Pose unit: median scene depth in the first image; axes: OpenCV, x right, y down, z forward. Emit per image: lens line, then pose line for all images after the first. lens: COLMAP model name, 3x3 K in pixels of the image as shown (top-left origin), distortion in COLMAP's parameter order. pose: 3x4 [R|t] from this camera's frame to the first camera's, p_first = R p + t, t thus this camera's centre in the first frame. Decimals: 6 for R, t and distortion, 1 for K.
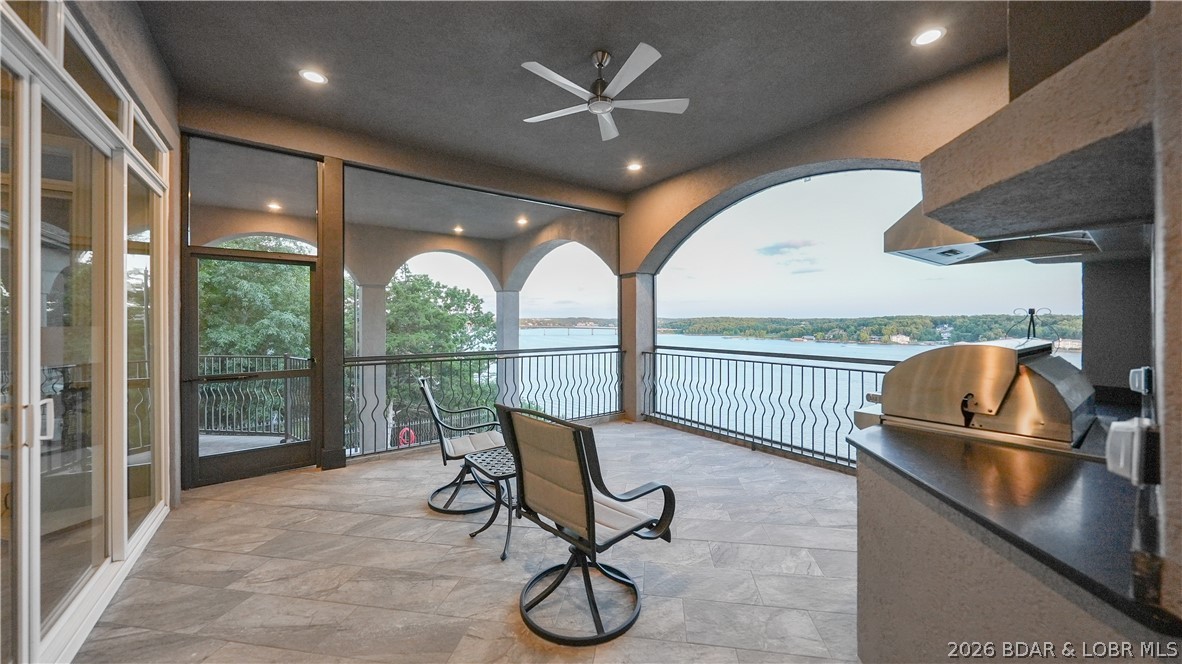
lens RADIAL K [[408.9, 0, 588.8], [0, 408.9, 327.3], [0, 0, 1]] dist [-0.004491, 0.000869]
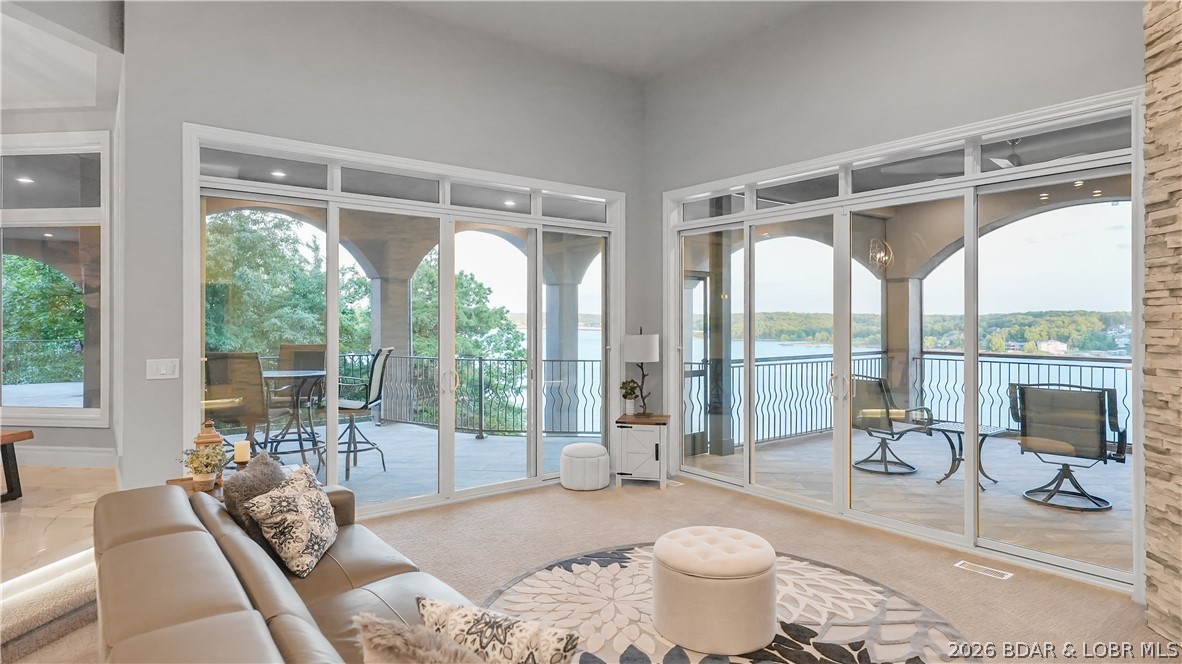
lens RADIAL K [[642.3, 0, 596.8], [0, 642.3, 323.0], [0, 0, 1]] dist [0.005223, 0.000926]
pose [[0.999340, 0.001388, 0.036304, -0.660096], [-0.001086, 0.999965, -0.008321, -0.009098], [-0.036315, 0.008276, 0.999306, -0.505752]]
